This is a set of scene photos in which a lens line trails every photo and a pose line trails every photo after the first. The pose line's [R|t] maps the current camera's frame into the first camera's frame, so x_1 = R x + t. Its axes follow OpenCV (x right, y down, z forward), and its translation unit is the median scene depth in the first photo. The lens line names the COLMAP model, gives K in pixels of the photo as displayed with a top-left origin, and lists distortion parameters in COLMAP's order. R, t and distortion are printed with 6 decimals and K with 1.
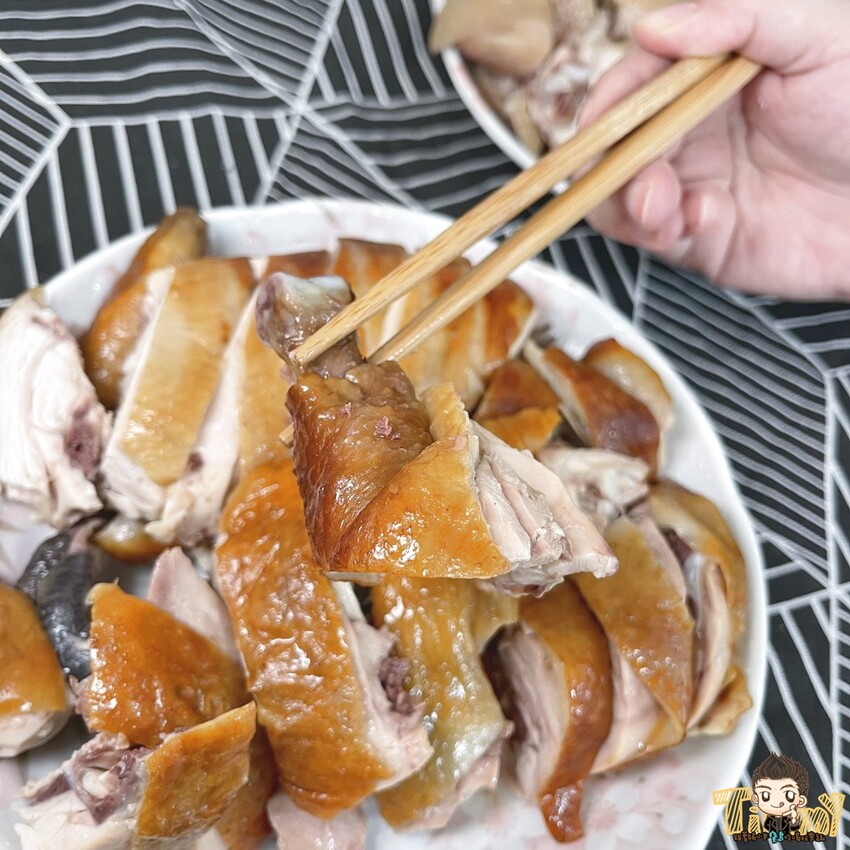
lens RADIAL K [[899.6, 0, 434.9], [0, 899.6, 427.0], [0, 0, 1]] dist [0.011896, -0.009045]
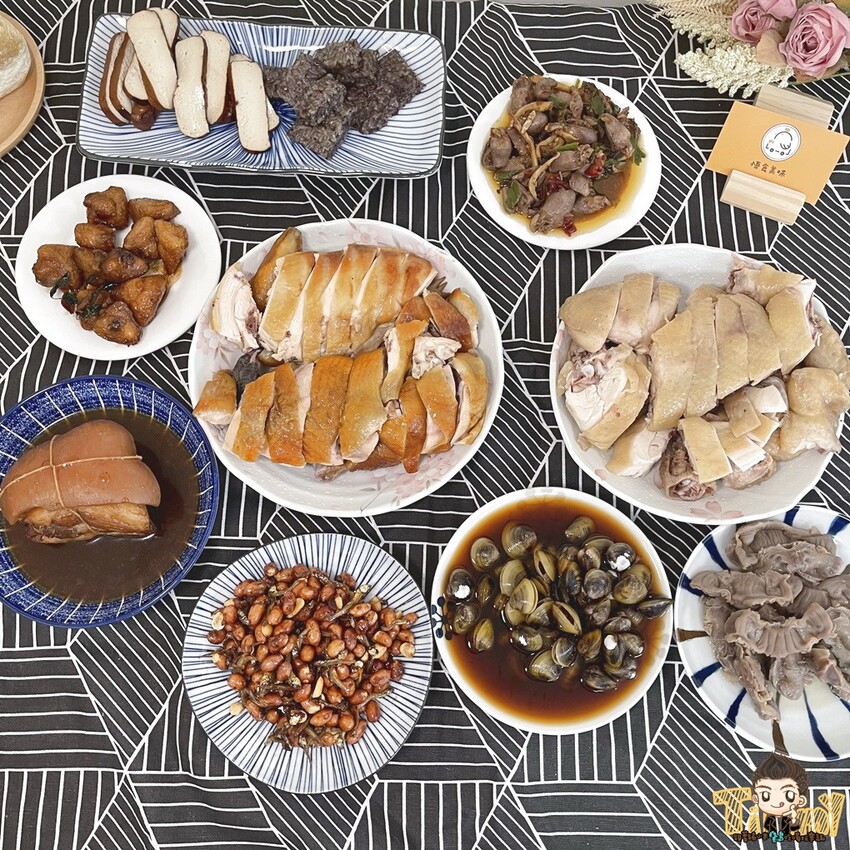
lens RADIAL K [[891.9, 0, 427.5], [0, 891.9, 440.3], [0, 0, 1]] dist [0.072266, -0.016533]
pose [[0.974759, 0.092078, -0.203387, 0.722929], [-0.042298, 0.970656, 0.236723, -0.304917], [0.219216, -0.222146, 0.950050, -1.568350]]
